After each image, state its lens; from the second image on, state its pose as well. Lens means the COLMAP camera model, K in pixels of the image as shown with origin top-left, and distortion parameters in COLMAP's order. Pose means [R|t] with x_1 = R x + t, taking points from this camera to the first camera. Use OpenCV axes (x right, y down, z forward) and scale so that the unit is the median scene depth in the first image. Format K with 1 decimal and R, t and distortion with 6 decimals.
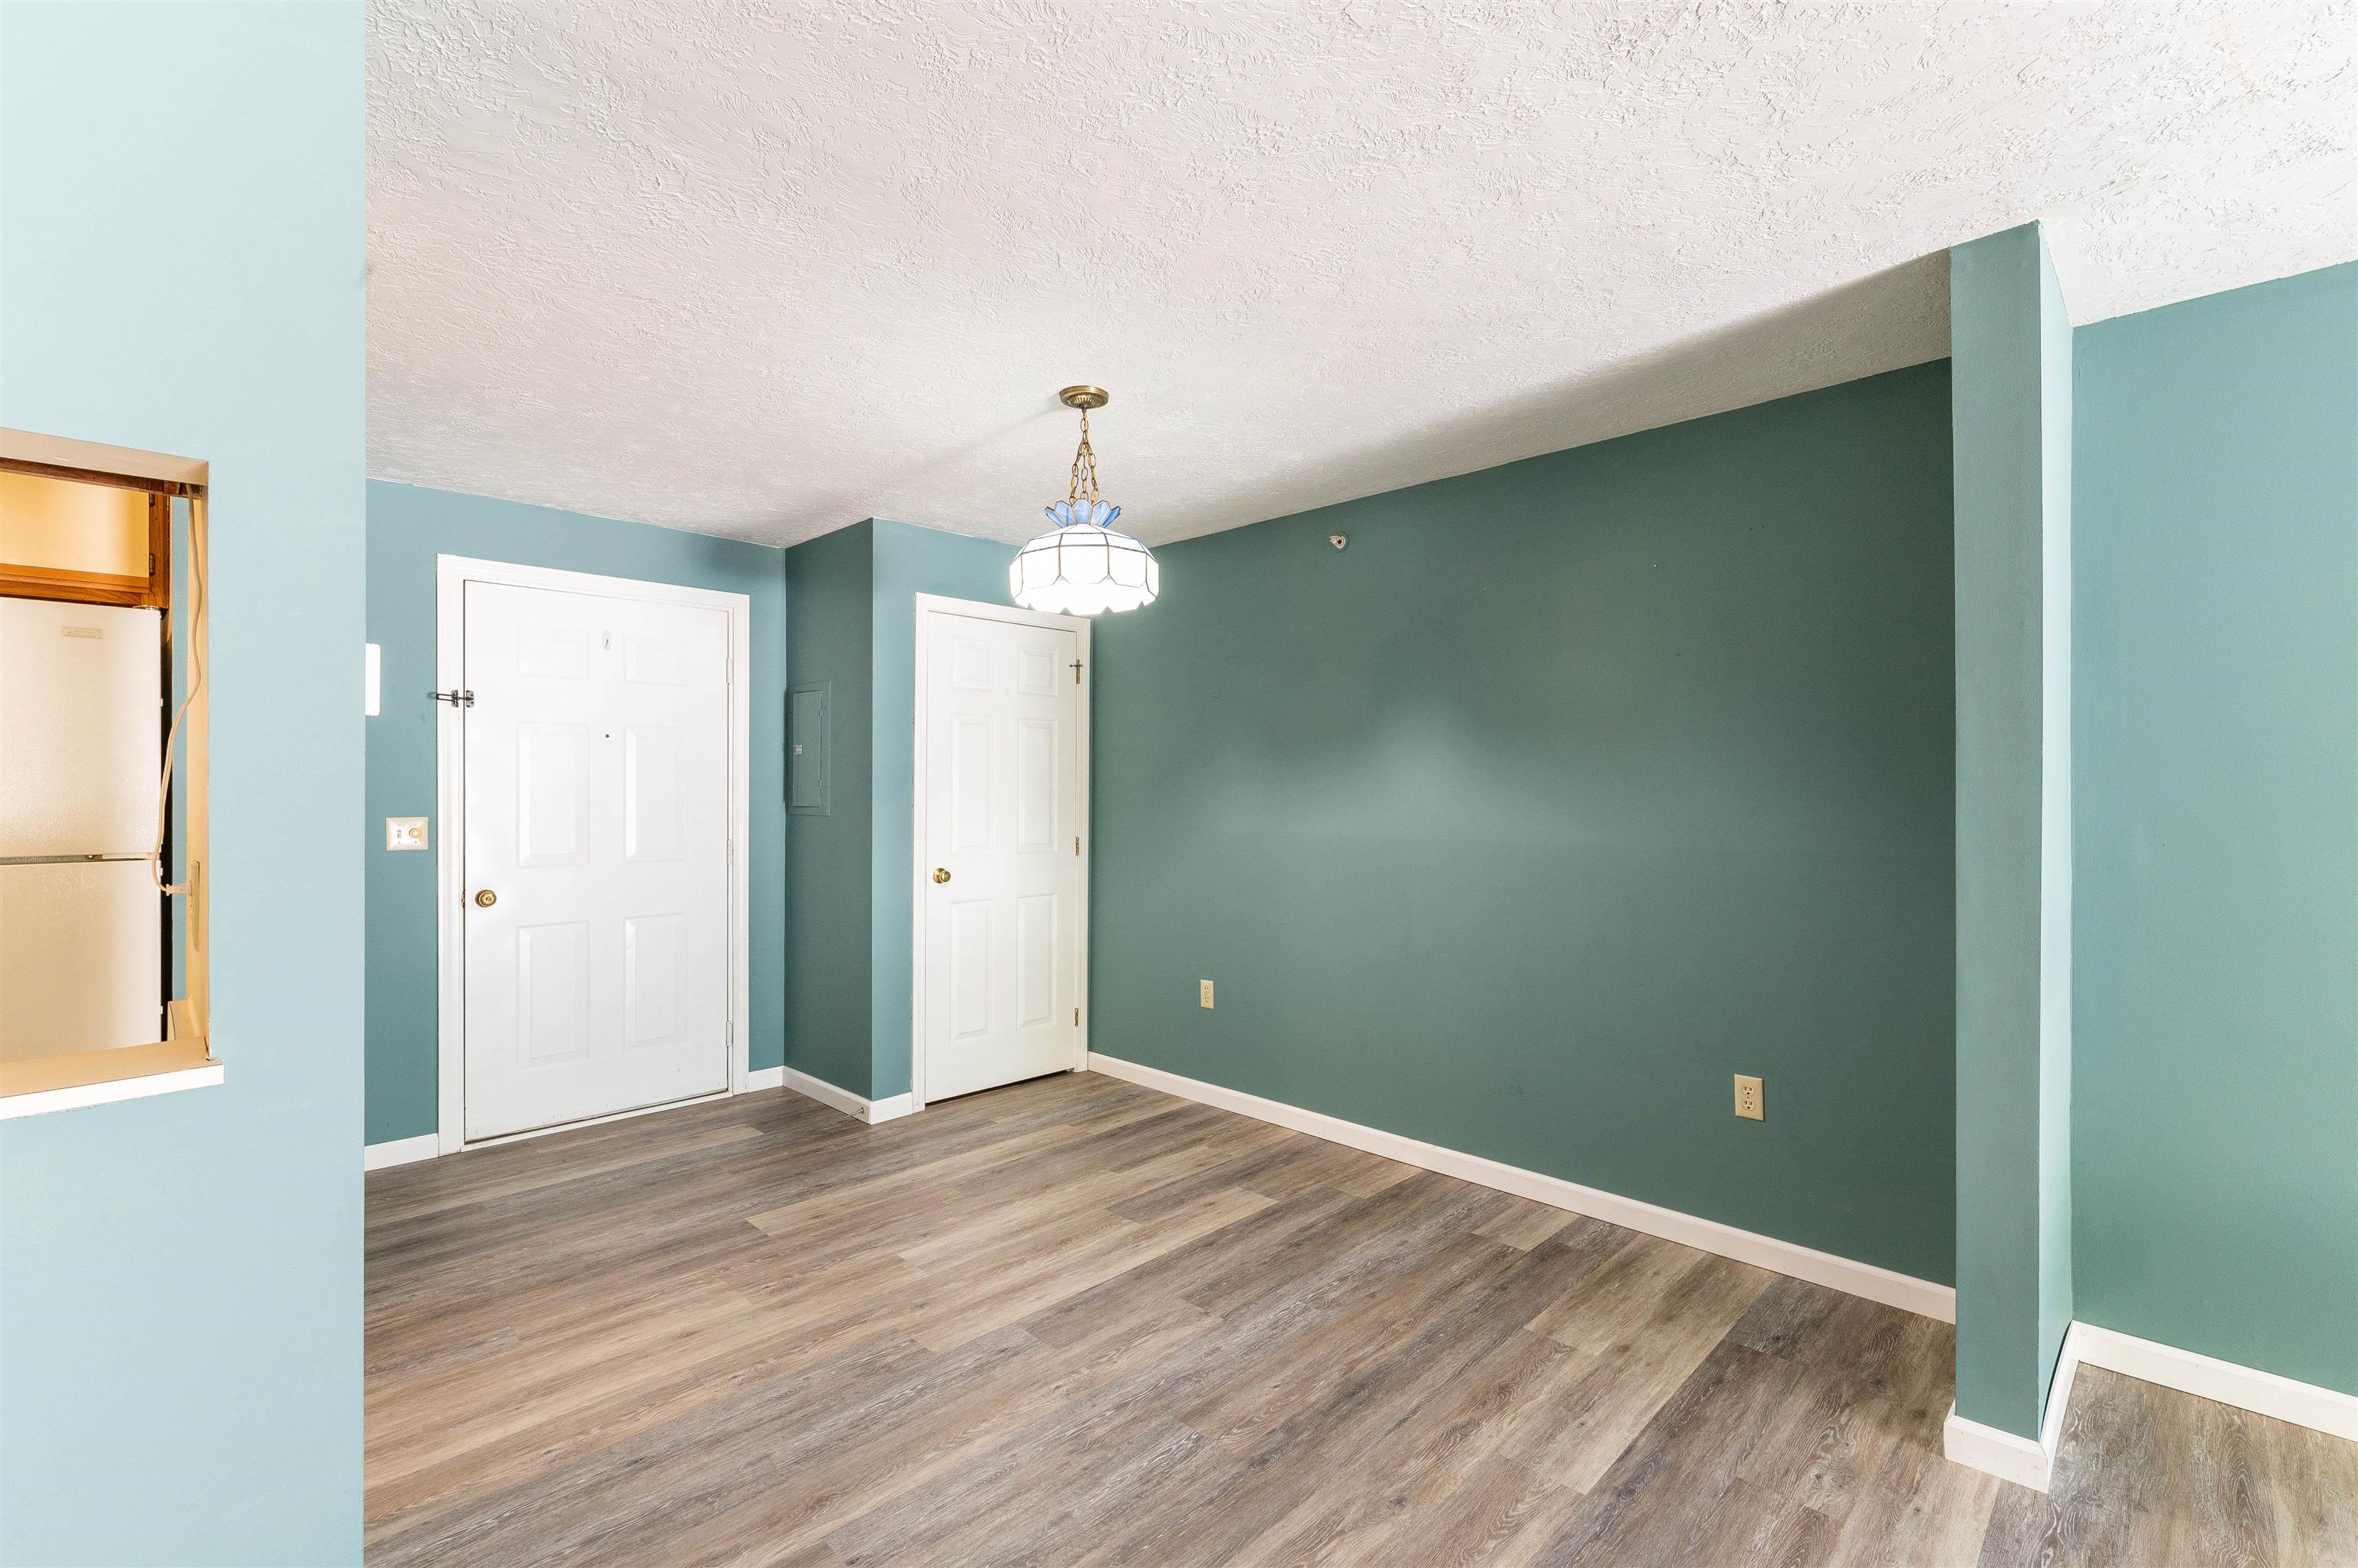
lens RADIAL K [[1040.8, 0, 1114.6], [0, 1040.8, 782.2], [0, 0, 1]] dist [0.002459, -0.000245]
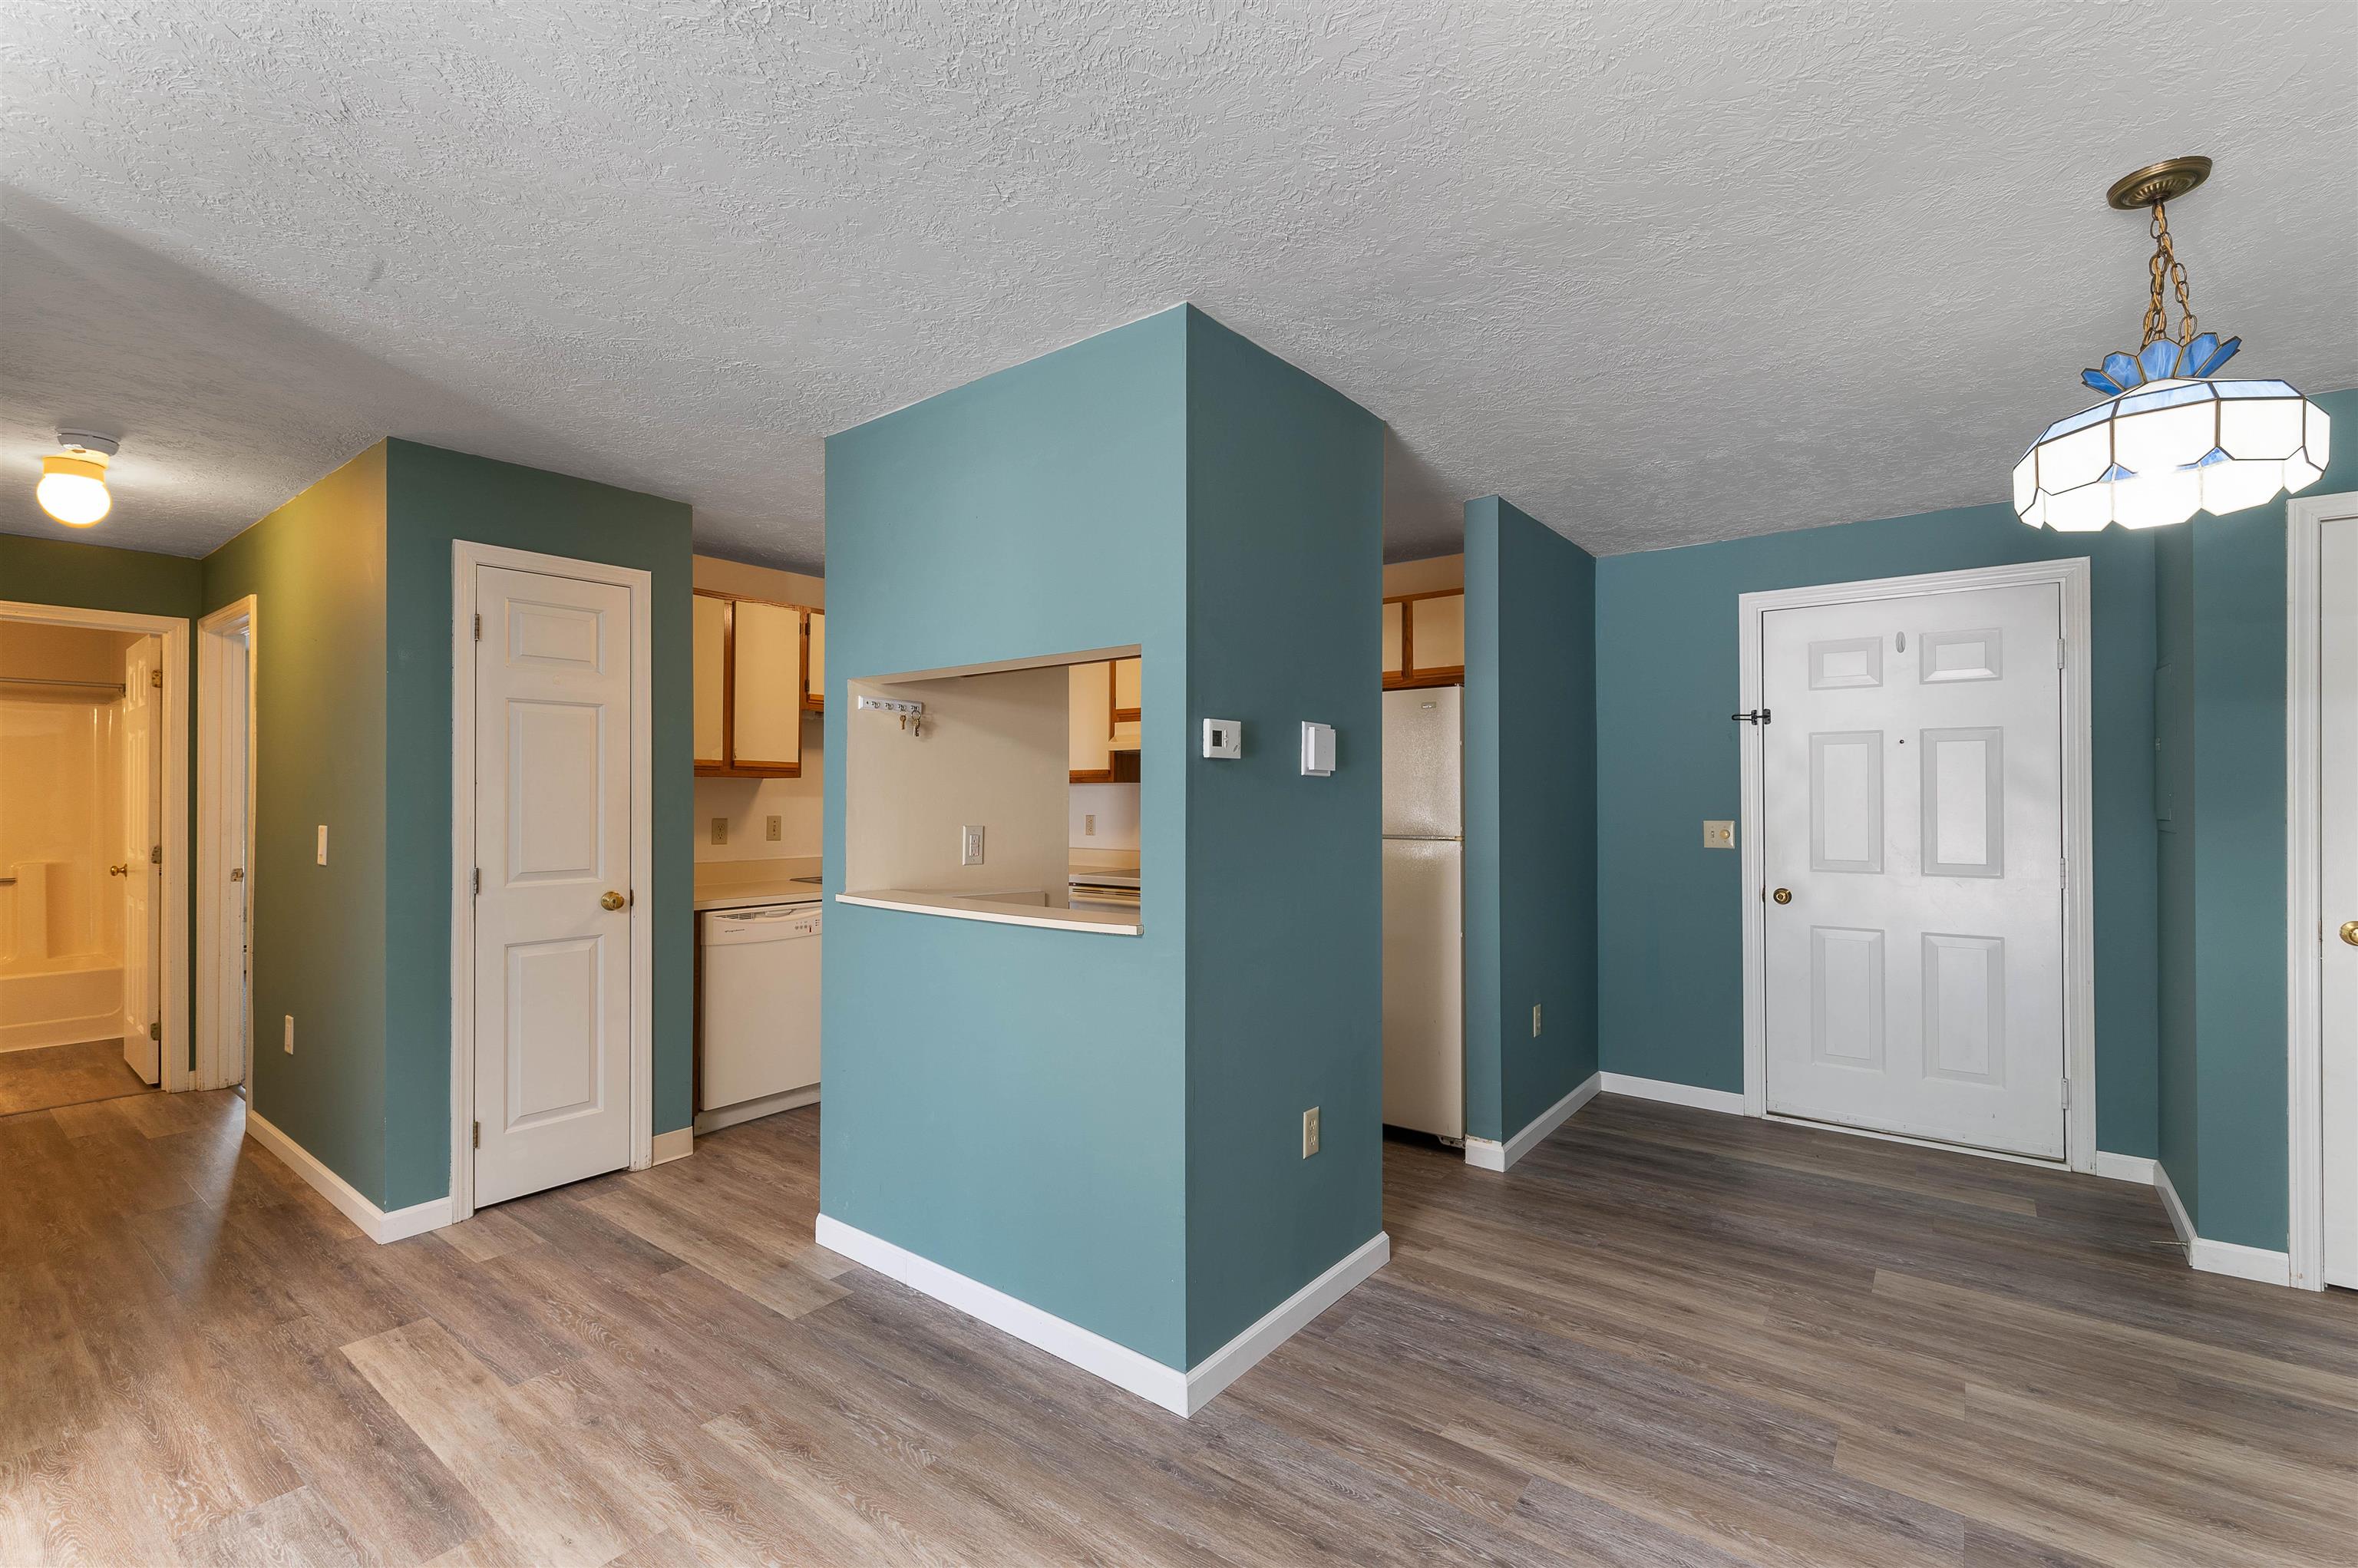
lens RADIAL K [[1060.8, 0, 1277.5], [0, 1060.8, 789.7], [0, 0, 1]] dist [-0.001729, -0.000085]
pose [[0.169905, -0.007147, -0.985435, 0.505604], [0.006207, 0.999962, -0.006182, 0.002814], [0.985441, -0.005066, 0.169943, 0.350188]]
